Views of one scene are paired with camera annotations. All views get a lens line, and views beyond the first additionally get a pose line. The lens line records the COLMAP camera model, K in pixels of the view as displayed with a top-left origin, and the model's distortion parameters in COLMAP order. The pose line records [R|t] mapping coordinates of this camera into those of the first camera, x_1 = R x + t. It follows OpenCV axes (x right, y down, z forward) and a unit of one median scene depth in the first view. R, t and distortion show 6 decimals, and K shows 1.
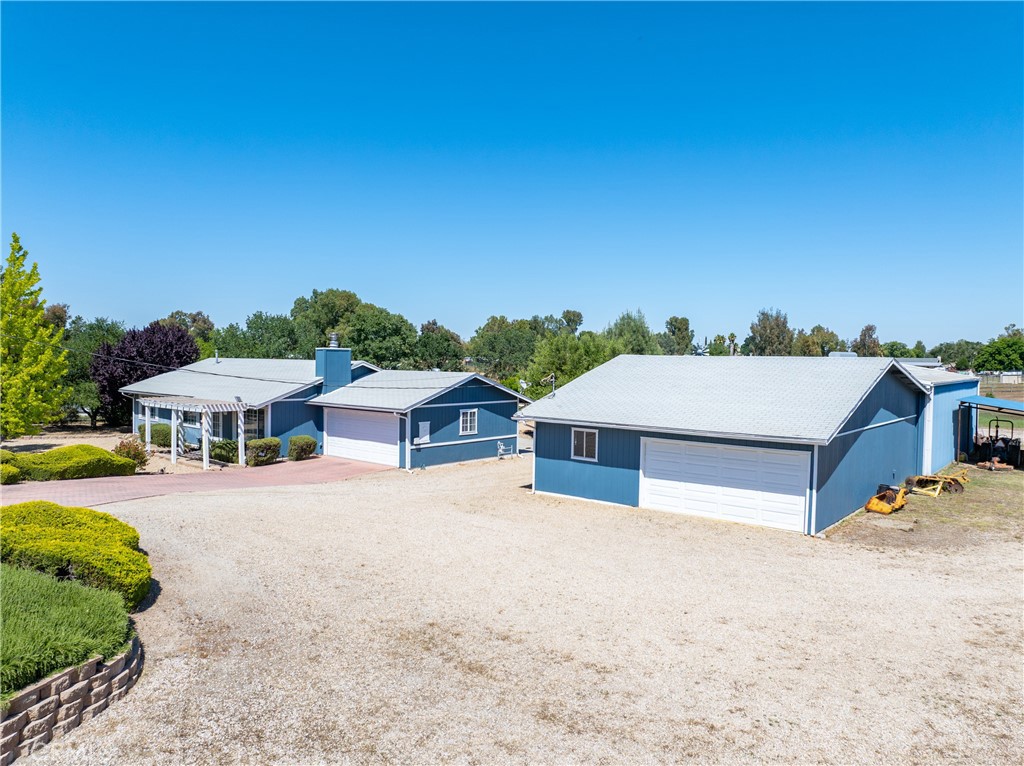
lens RADIAL K [[725.5, 0, 511.4], [0, 725.5, 379.8], [0, 0, 1]] dist [-0.046602, 0.014570]
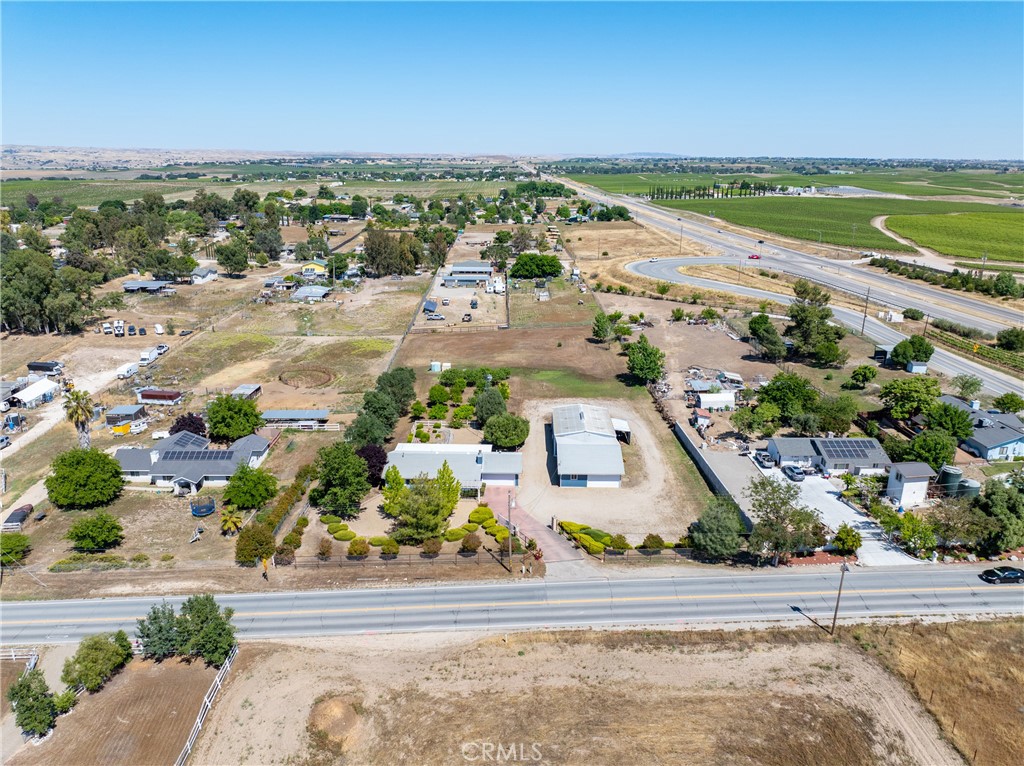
lens RADIAL K [[725.5, 0, 520.7], [0, 725.5, 381.0], [0, 0, 1]] dist [-0.046602, 0.014570]
pose [[0.772764, -0.189984, 0.605593, -0.368768], [0.019905, 0.960934, 0.276060, -0.230846], [-0.634382, -0.201275, 0.746357, -0.277433]]
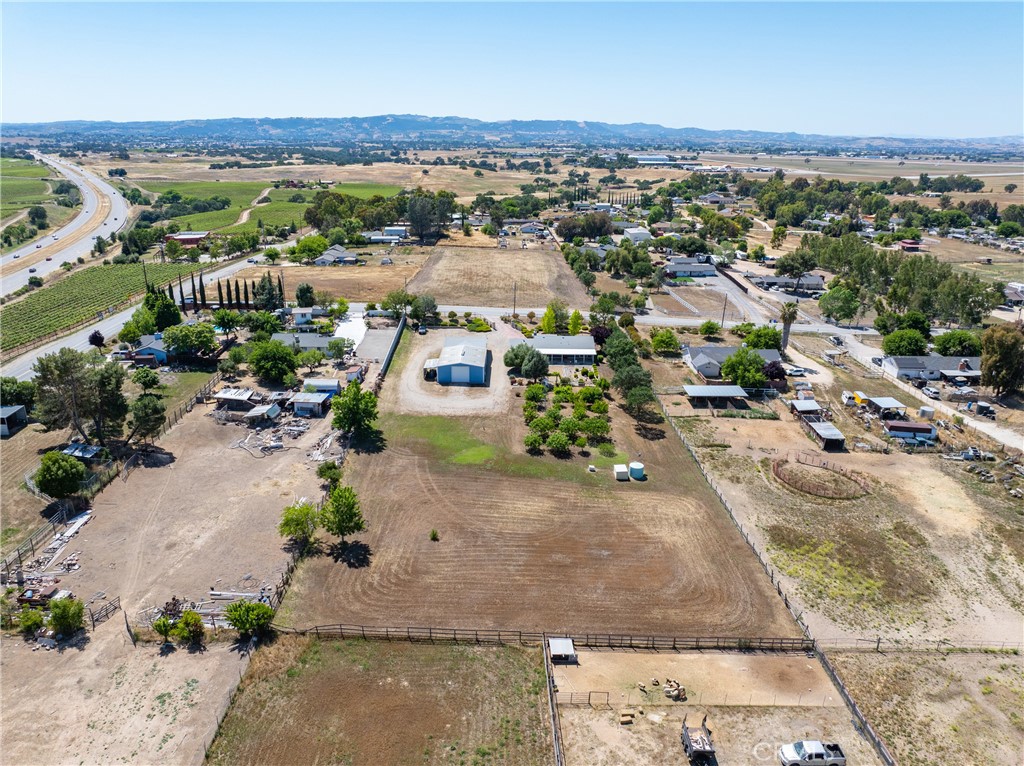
lens RADIAL K [[725.5, 0, 516.5], [0, 725.5, 382.8], [0, 0, 1]] dist [-0.046602, 0.014570]
pose [[-0.766163, 0.185484, -0.615296, 0.589311], [-0.039508, 0.942037, 0.333176, -0.273800], [0.641430, 0.279576, -0.714426, 0.878367]]
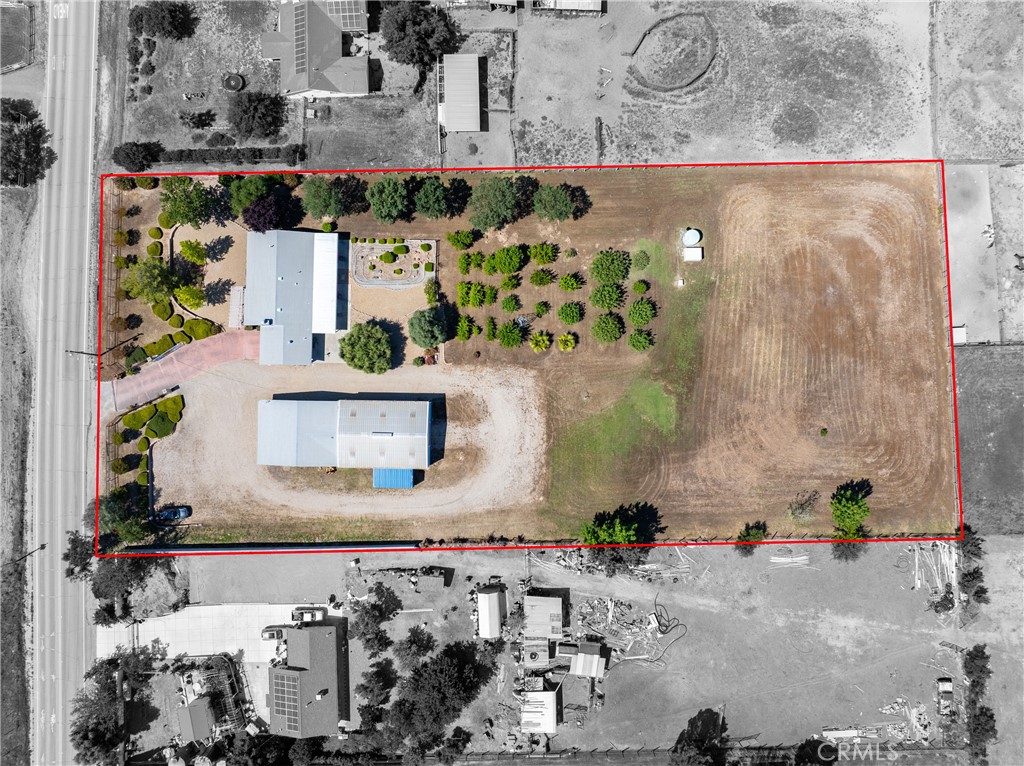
lens RADIAL K [[725.5, 0, 513.3], [0, 725.5, 381.5], [0, 0, 1]] dist [-0.046602, 0.014570]
pose [[0.630078, 0.776221, -0.021982, 0.138092], [-0.012238, 0.038231, 0.999194, -0.609217], [0.776436, -0.629301, 0.033587, 0.288034]]
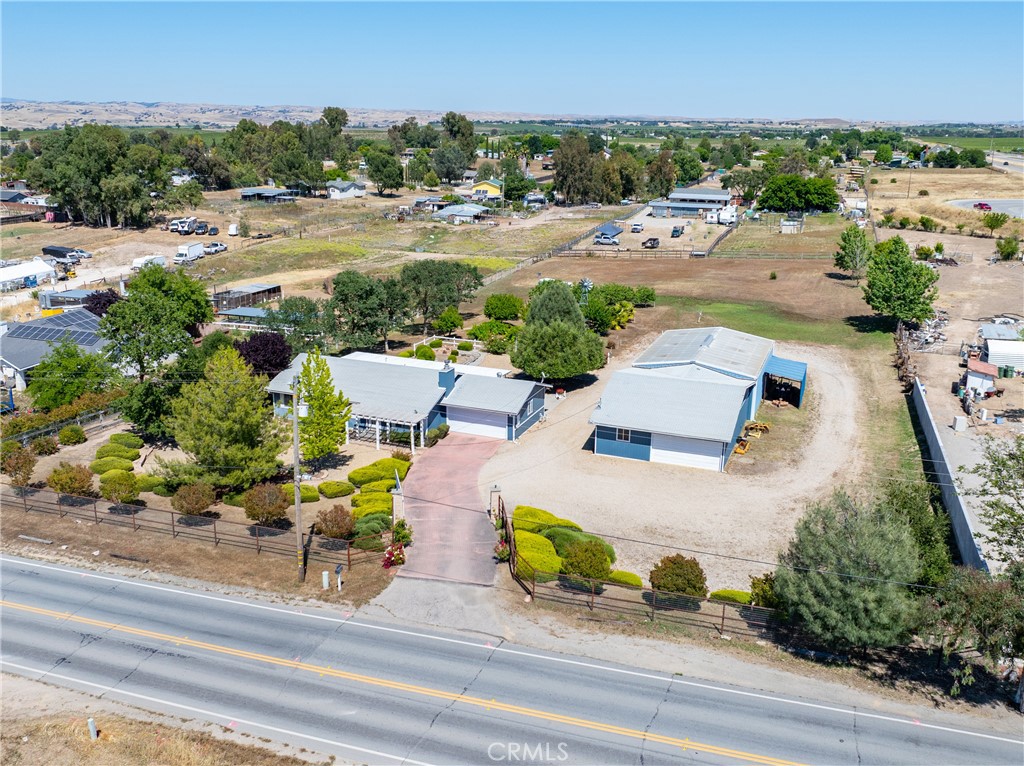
lens RADIAL K [[896.2, 0, 509.7], [0, 896.2, 378.8], [0, 0, 1]] dist [-0.014091, -0.059271]
pose [[0.949241, -0.087054, 0.302263, -0.132717], [0.009920, 0.968746, 0.247854, -0.096551], [-0.314393, -0.232275, 0.920438, -0.176438]]
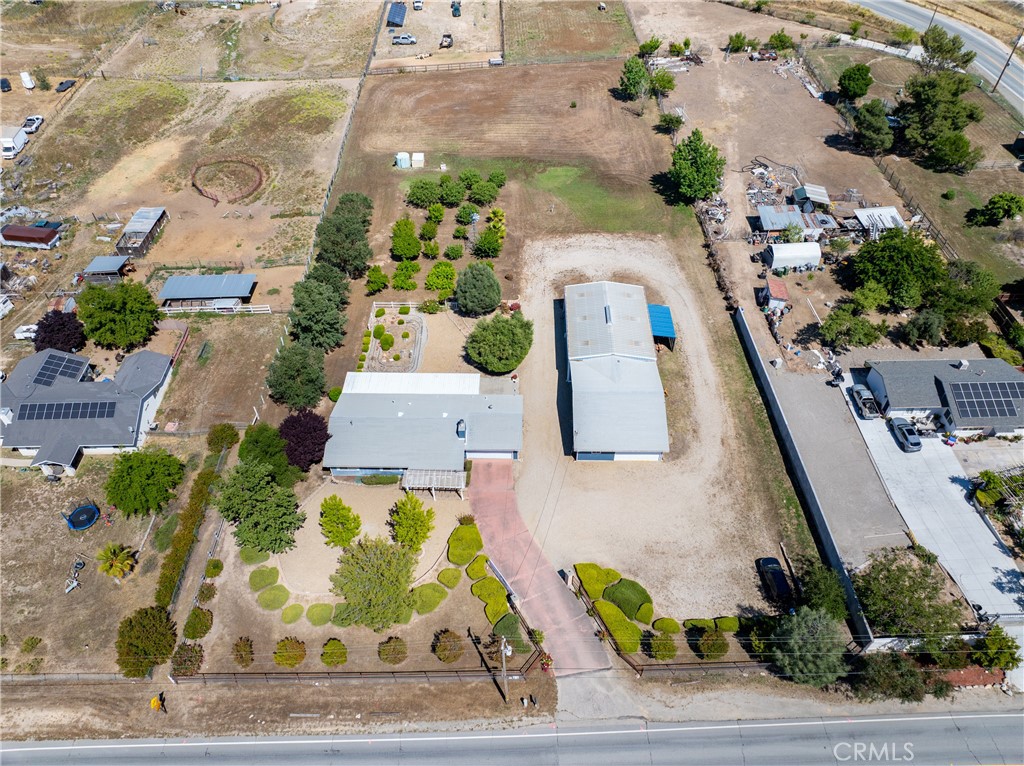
lens RADIAL K [[725.5, 0, 518.5], [0, 725.5, 384.1], [0, 0, 1]] dist [-0.046602, 0.014570]
pose [[0.772815, -0.459493, 0.437749, -0.189624], [0.030535, 0.715892, 0.697543, -0.312532], [-0.633897, -0.525705, 0.567282, -0.065267]]
